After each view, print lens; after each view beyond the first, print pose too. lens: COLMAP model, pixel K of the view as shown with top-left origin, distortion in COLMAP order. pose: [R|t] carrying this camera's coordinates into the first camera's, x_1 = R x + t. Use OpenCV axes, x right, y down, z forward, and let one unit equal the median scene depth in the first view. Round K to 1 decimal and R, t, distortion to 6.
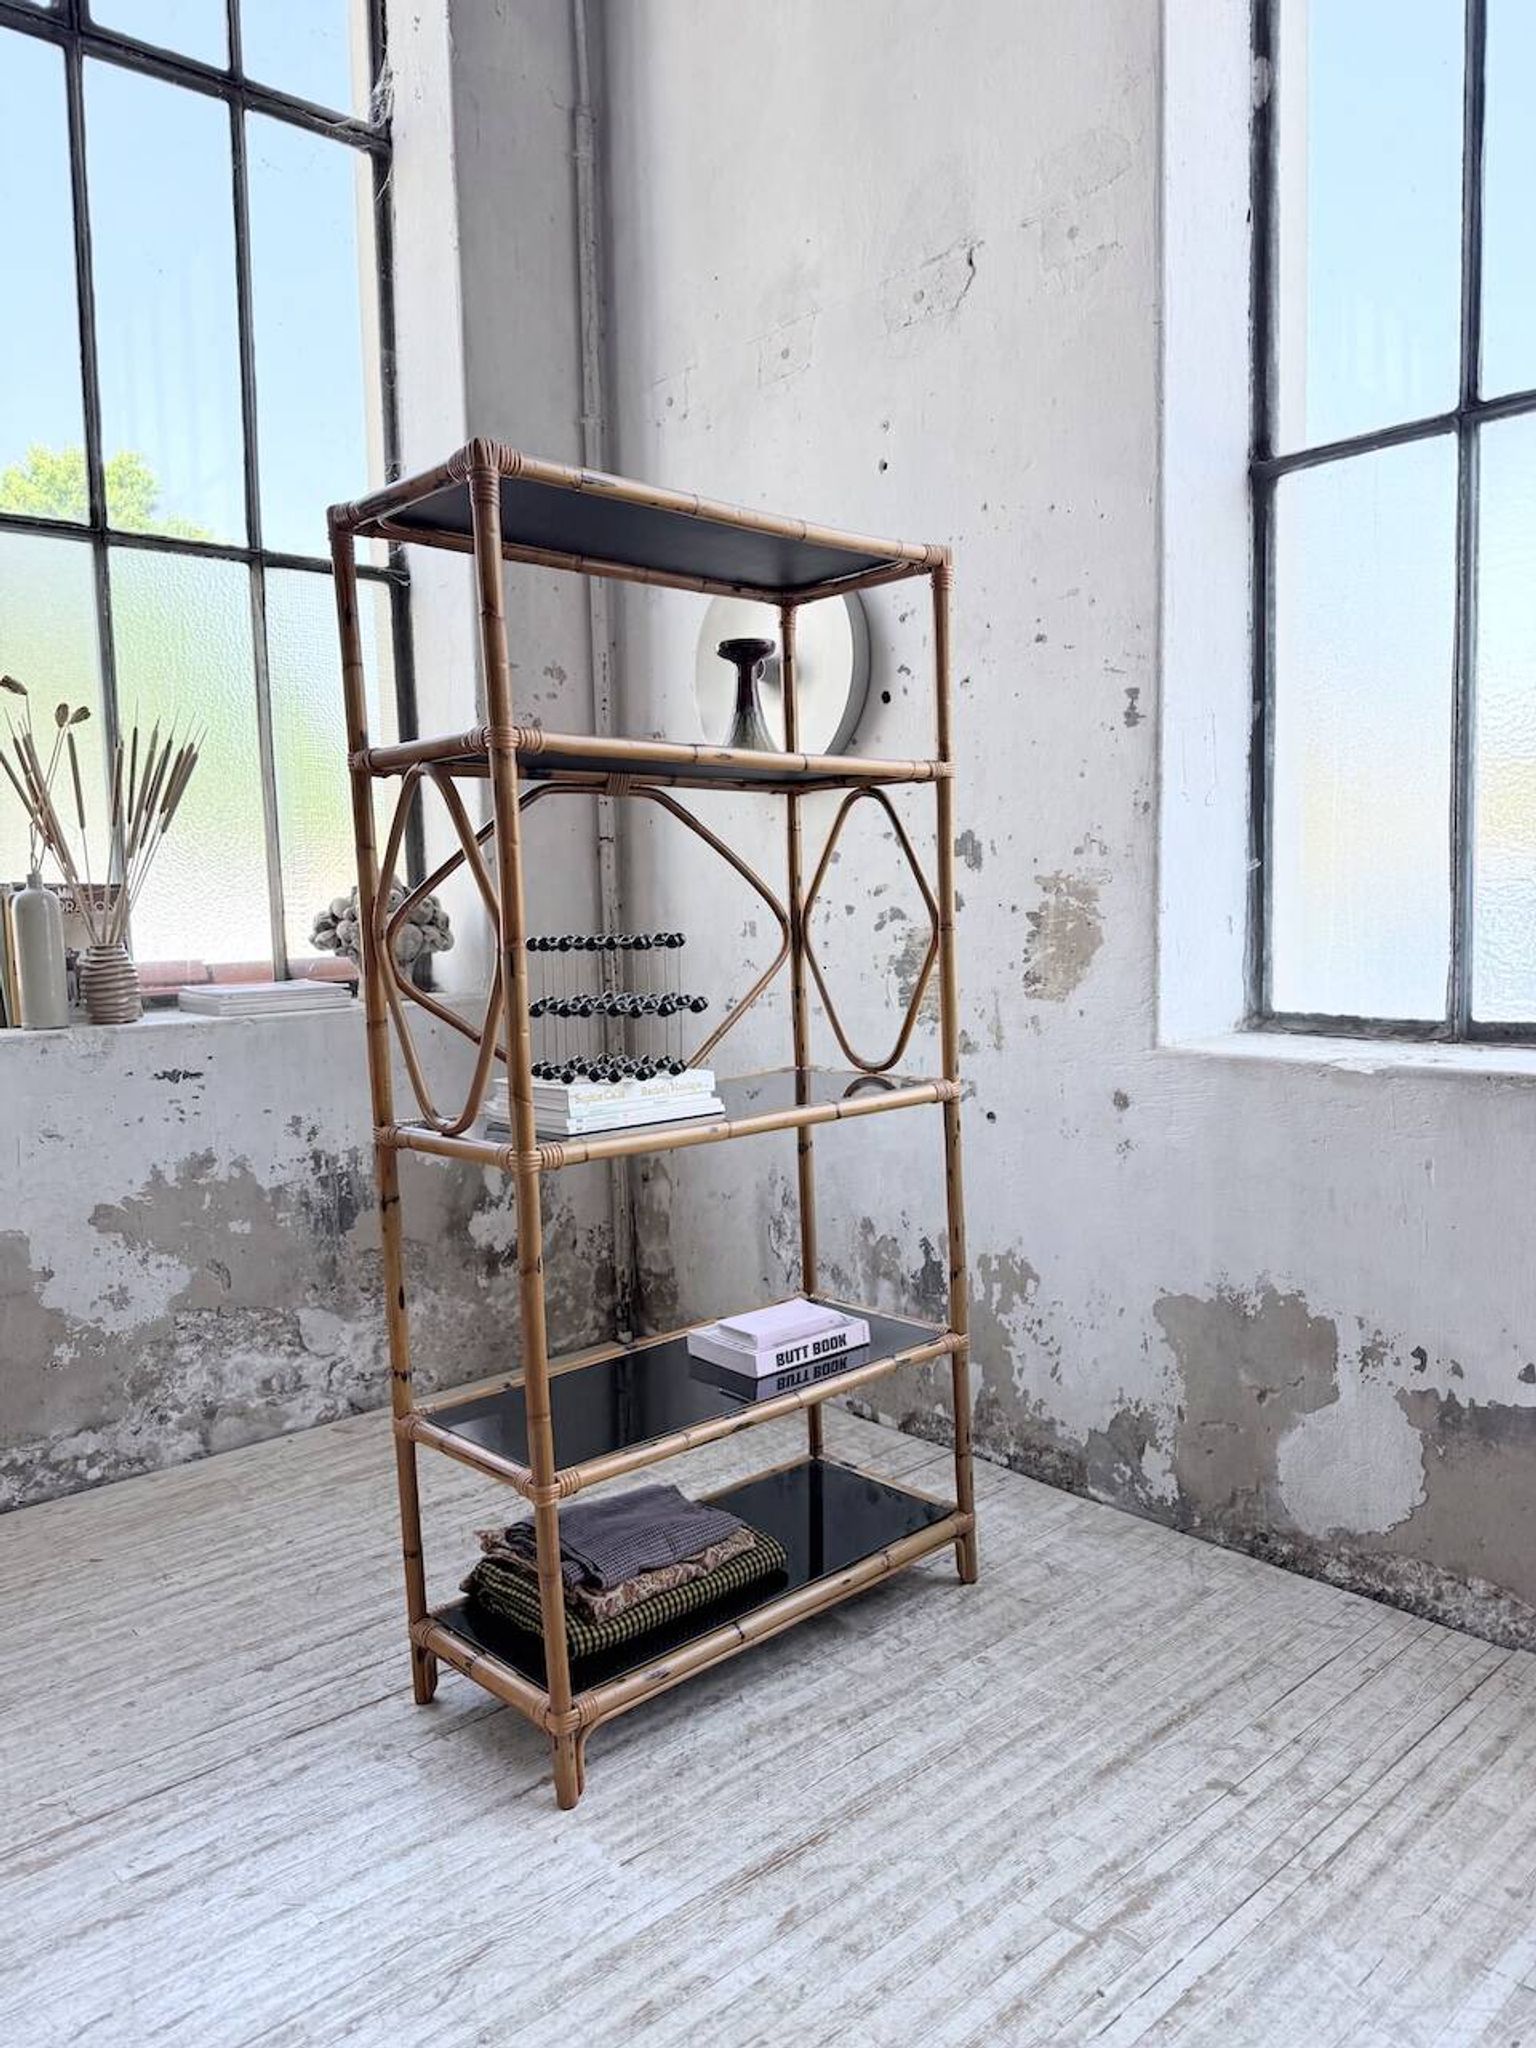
lens RADIAL K [[1444.7, 0, 767.9], [0, 1444.7, 1019.4], [0, 0, 1]] dist [0.037723, -0.058459]
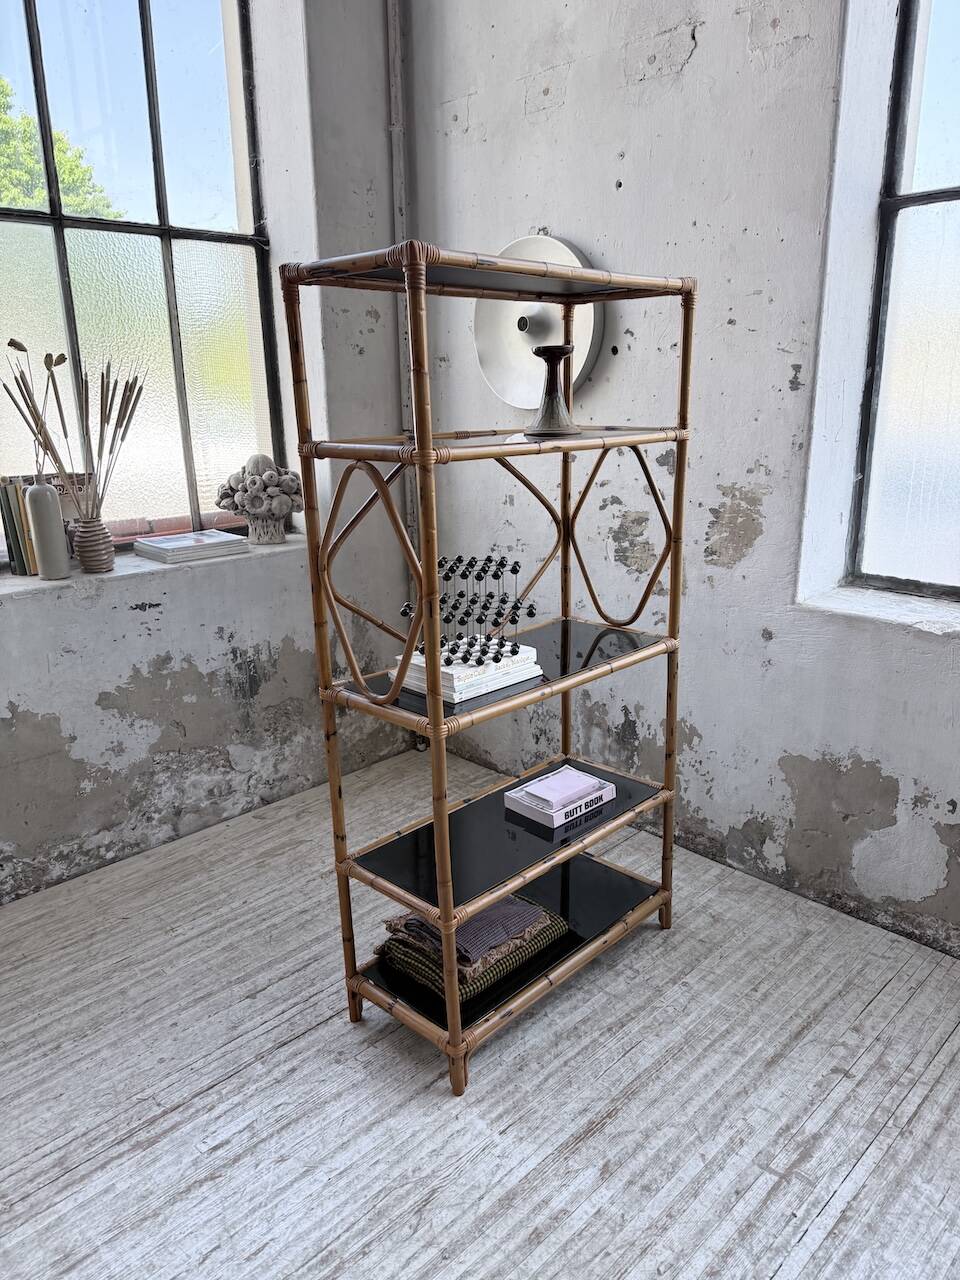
lens RADIAL K [[903.0, 0, 481.5], [0, 903.0, 645.9], [0, 0, 1]] dist [0.037723, -0.058459]
pose [[0.998842, -0.004542, 0.047902, -0.116711], [-0.004772, 0.981275, 0.192554, -0.124259], [-0.047879, -0.192559, 0.980117, 0.048951]]
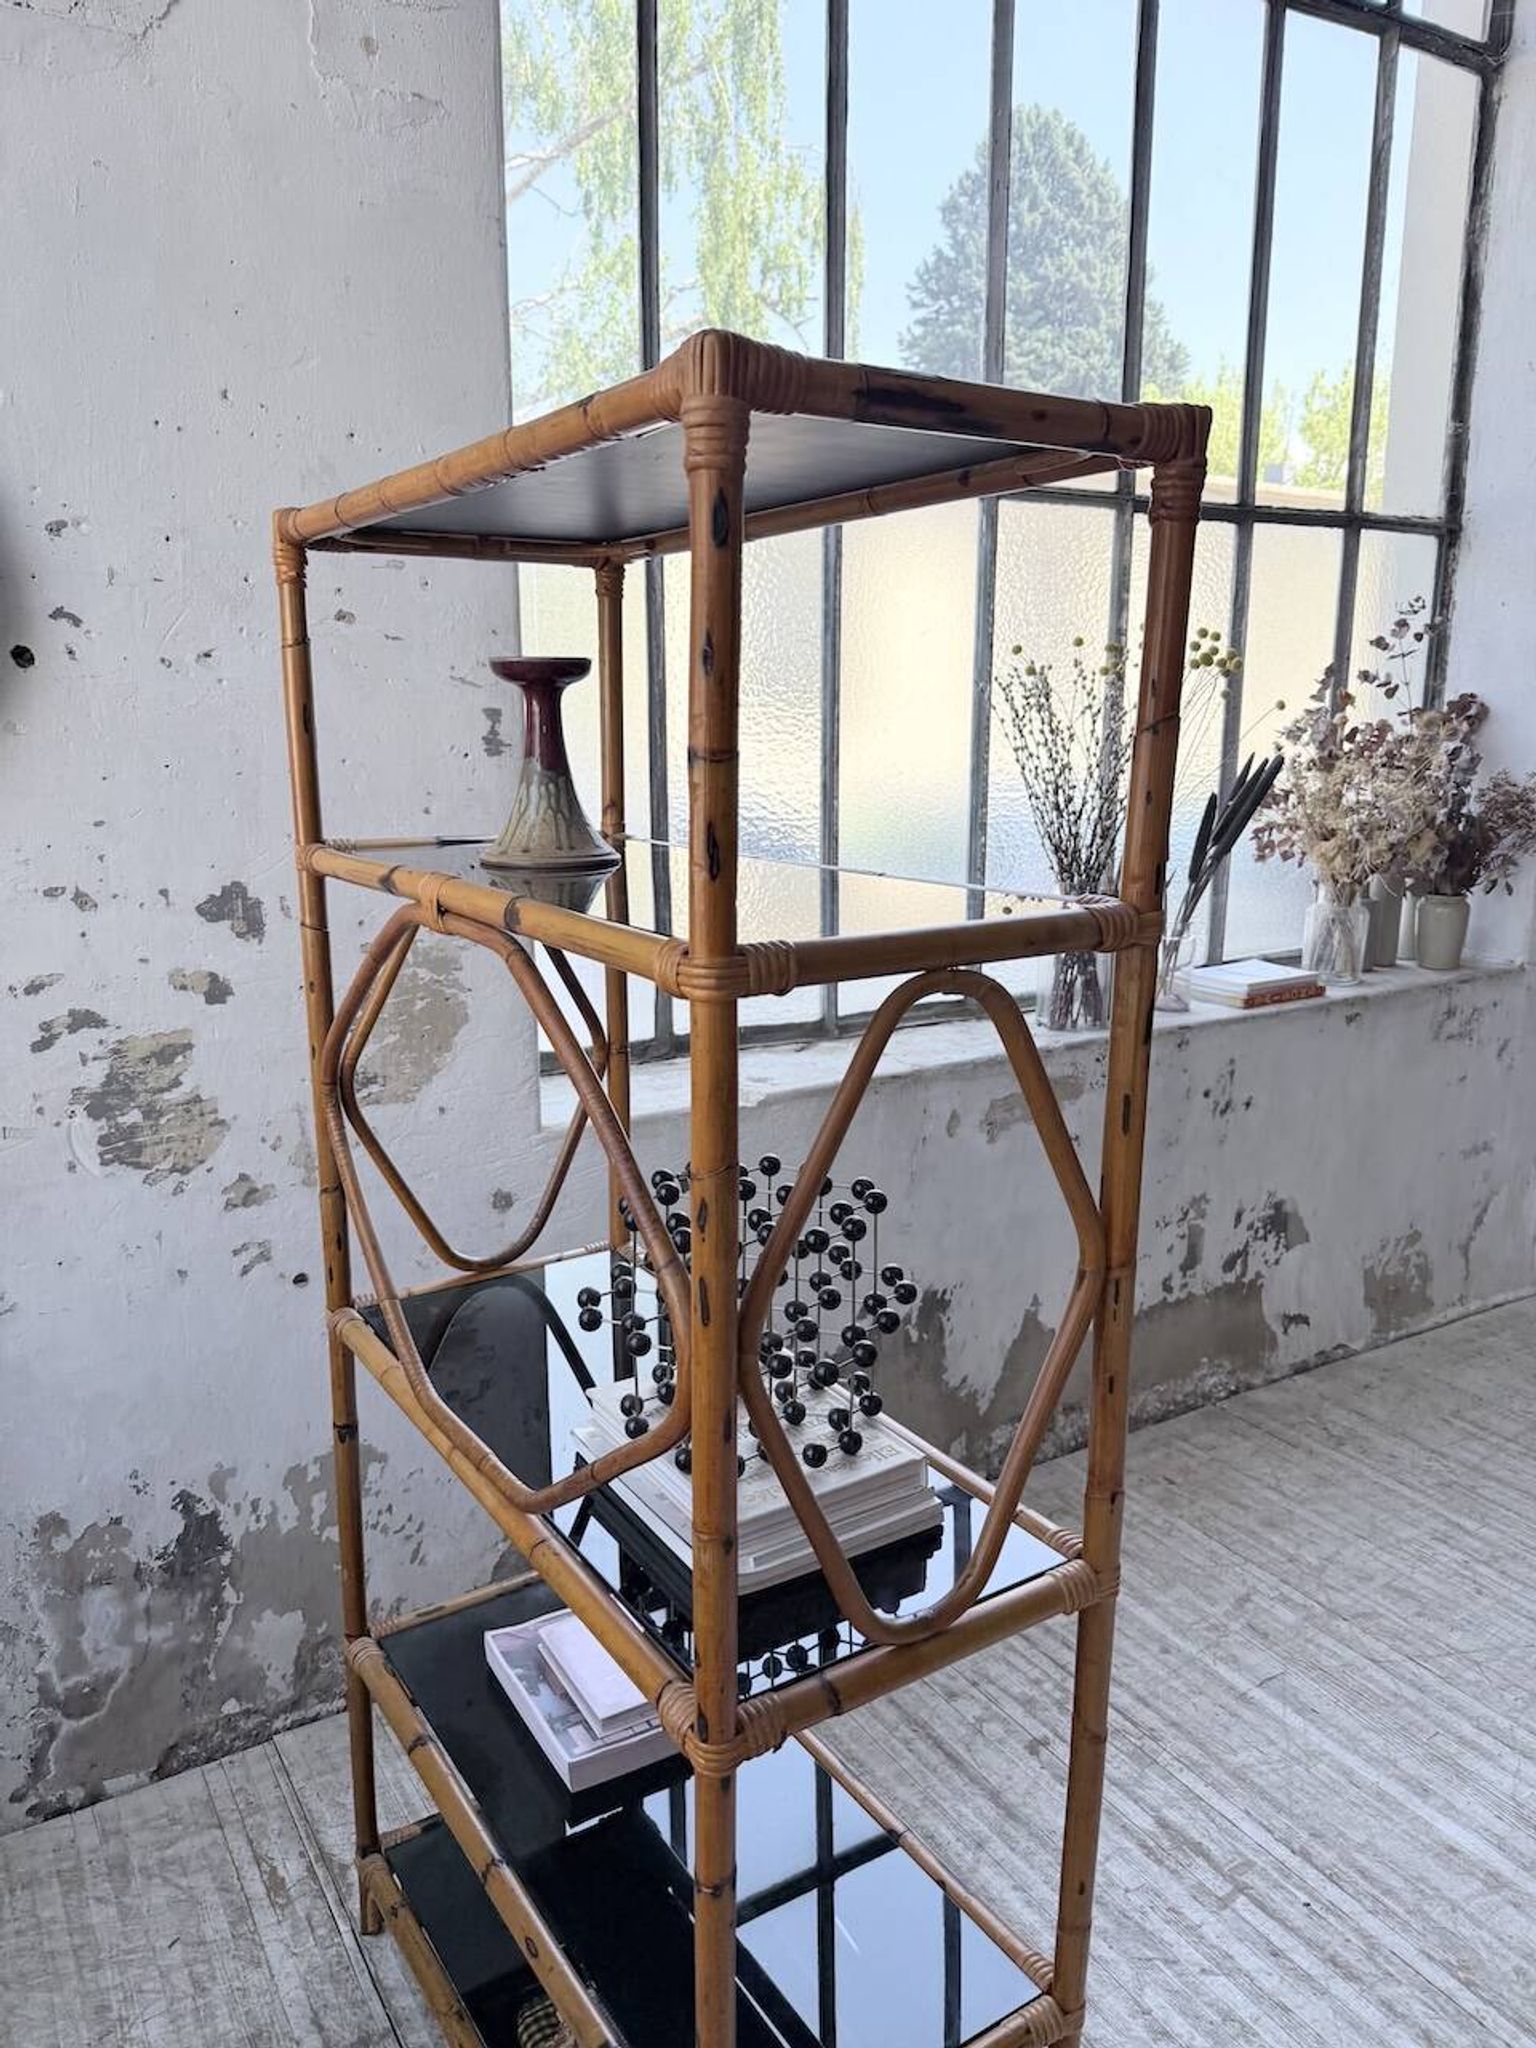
lens RADIAL K [[1444.7, 0, 772.1], [0, 1444.7, 1029.0], [0, 0, 1]] dist [0.037723, -0.058459]
pose [[0.173528, -0.186379, 0.967032, -0.537217], [0.078042, 0.981443, 0.175153, -0.182401], [-0.981732, 0.045075, 0.184853, 0.709320]]
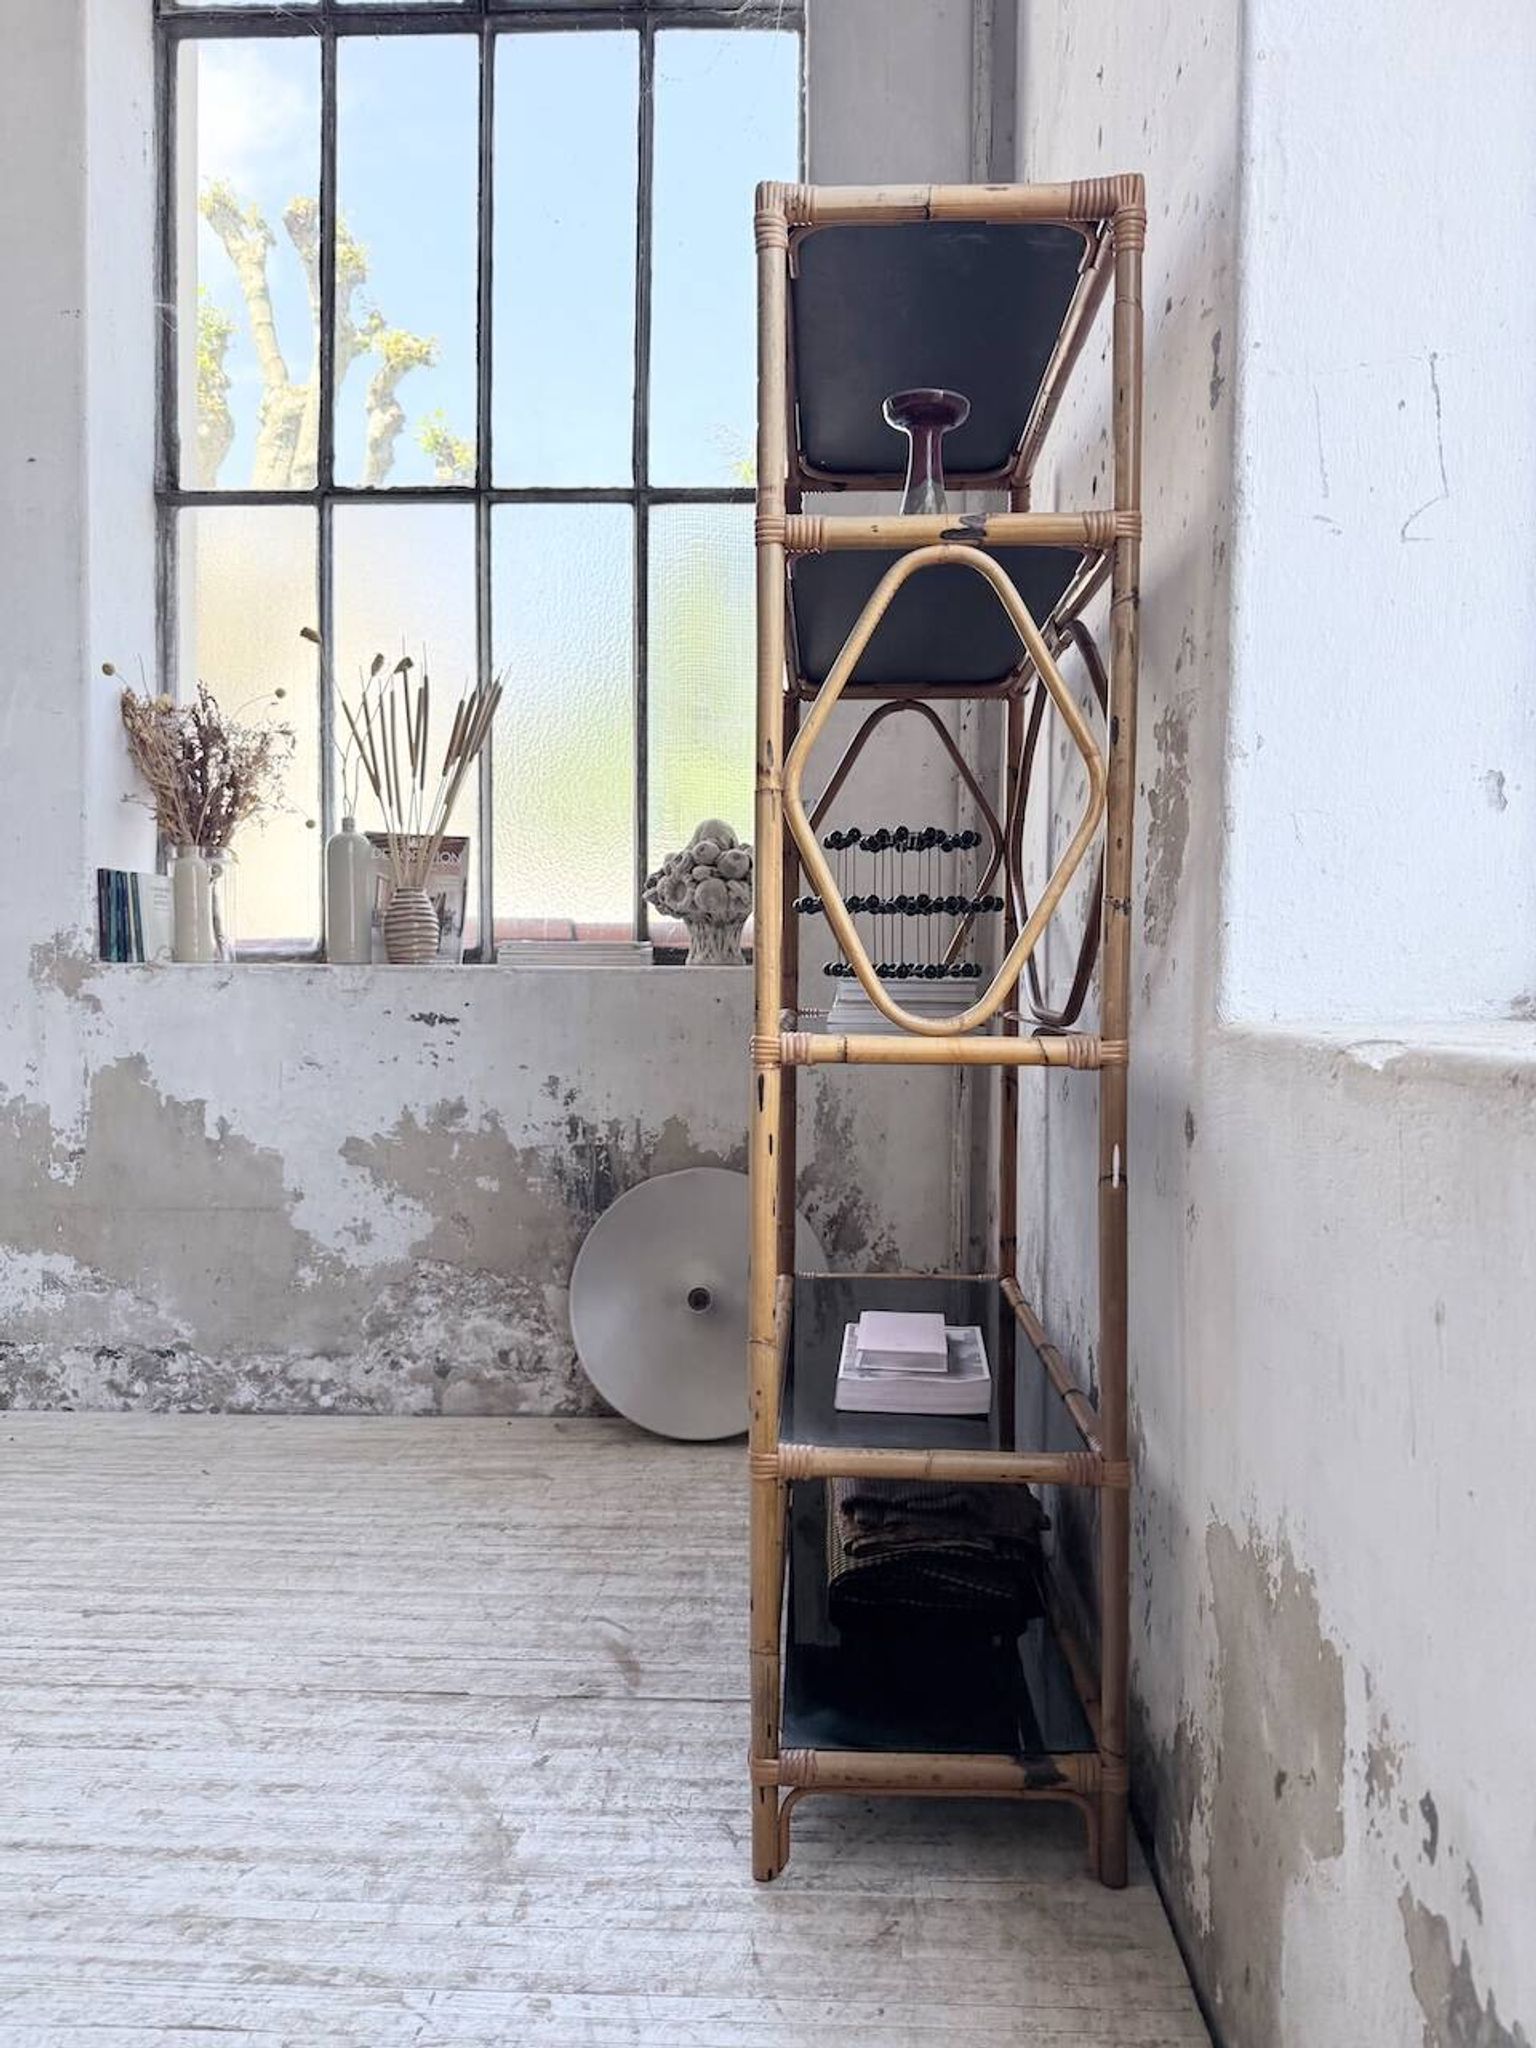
lens RADIAL K [[1444.7, 0, 775.2], [0, 1444.7, 1020.9], [0, 0, 1]] dist [0.037723, -0.058459]
pose [[0.721142, 0.053505, -0.690719, 0.514559], [-0.086069, 0.996208, -0.012692, 0.038933], [0.687421, 0.068602, 0.723012, 0.530125]]
